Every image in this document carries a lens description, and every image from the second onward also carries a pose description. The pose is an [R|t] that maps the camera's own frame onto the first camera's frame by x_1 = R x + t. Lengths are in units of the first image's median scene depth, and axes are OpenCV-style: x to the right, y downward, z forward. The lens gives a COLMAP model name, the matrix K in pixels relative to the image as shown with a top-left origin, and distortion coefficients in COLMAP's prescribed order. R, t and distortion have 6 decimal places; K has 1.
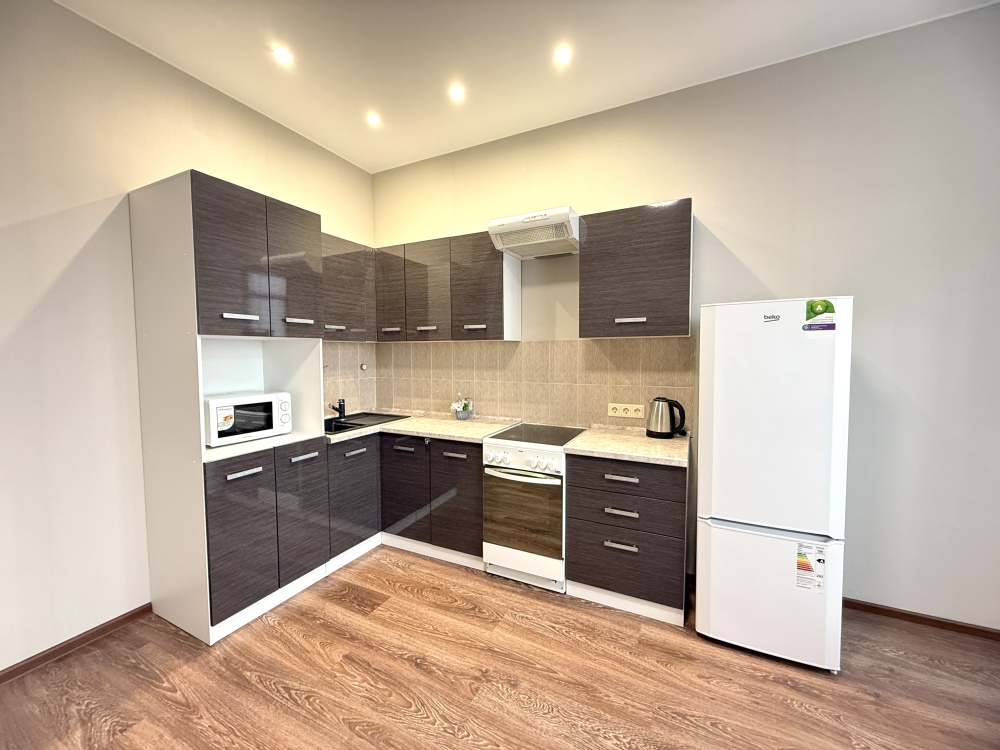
lens RADIAL K [[396.9, 0, 499.2], [0, 396.9, 374.8], [0, 0, 1]] dist [-0.000455, -0.000012]
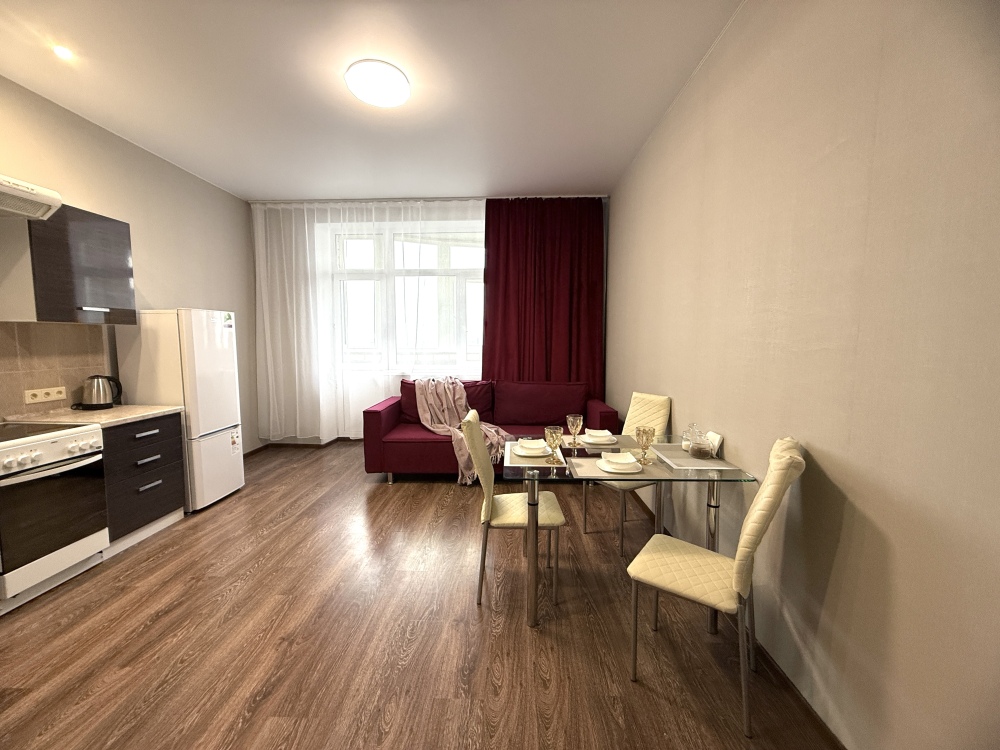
lens RADIAL K [[396.9, 0, 499.2], [0, 396.9, 374.8], [0, 0, 1]] dist [-0.000455, -0.000012]
pose [[-0.419742, -0.076114, 0.904446, -1.304390], [0.048453, 0.993178, 0.106067, -0.013950], [-0.906349, 0.088344, -0.413190, 0.453121]]
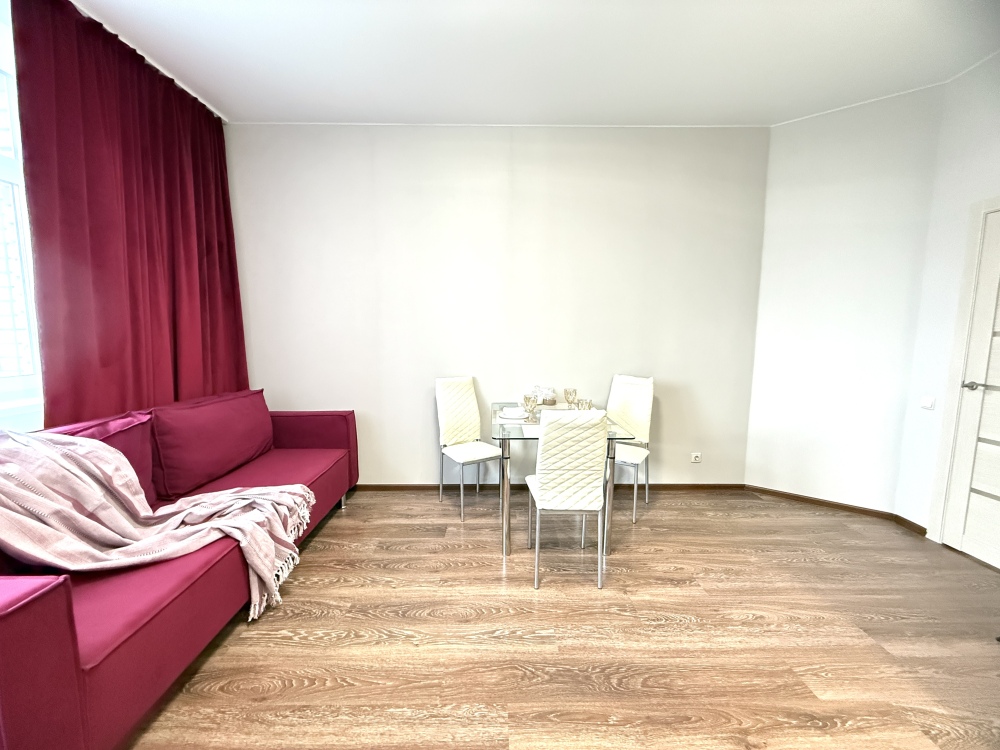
lens RADIAL K [[398.3, 0, 499.4], [0, 398.3, 372.1], [0, 0, 1]] dist [0.000650, 0.000083]
pose [[-0.889039, 0.045418, -0.455574, 0.213805], [-0.024171, 0.989023, 0.145770, -0.026477], [0.457194, 0.140607, -0.878182, 0.853951]]
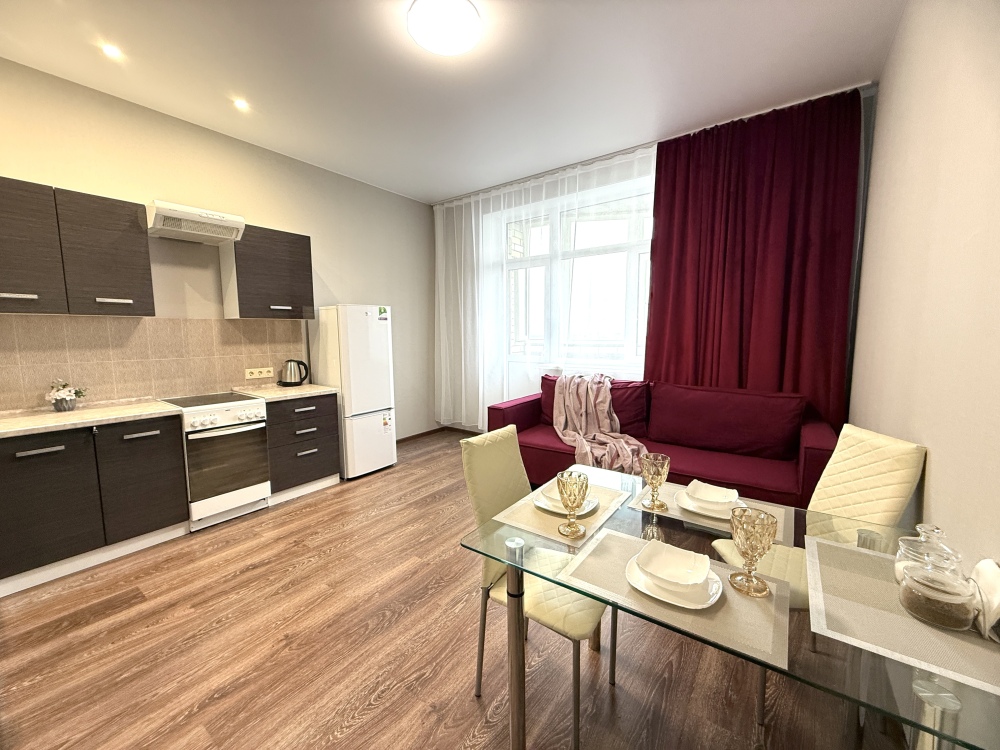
lens RADIAL K [[396.9, 0, 499.2], [0, 396.9, 374.8], [0, 0, 1]] dist [-0.000455, -0.000012]
pose [[0.161216, -0.103923, 0.981432, -1.069953], [0.057531, 0.993739, 0.095776, 0.016419], [-0.985241, 0.041022, 0.166186, -0.032607]]
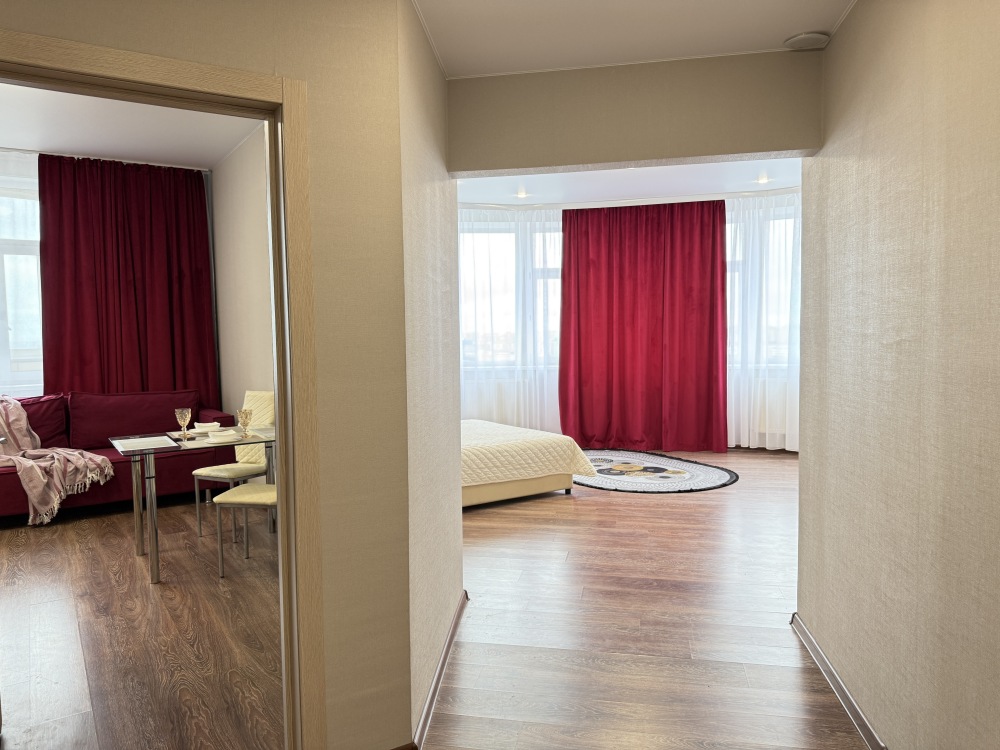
lens RADIAL K [[705.5, 0, 500.0], [0, 705.5, 375.0], [0, 0, 1]] dist [-0.001515, -0.001023]
pose [[-0.867114, -0.012719, 0.497947, -2.294919], [0.046102, 0.993334, 0.105654, -0.058066], [-0.495971, 0.114571, -0.860747, 1.164583]]
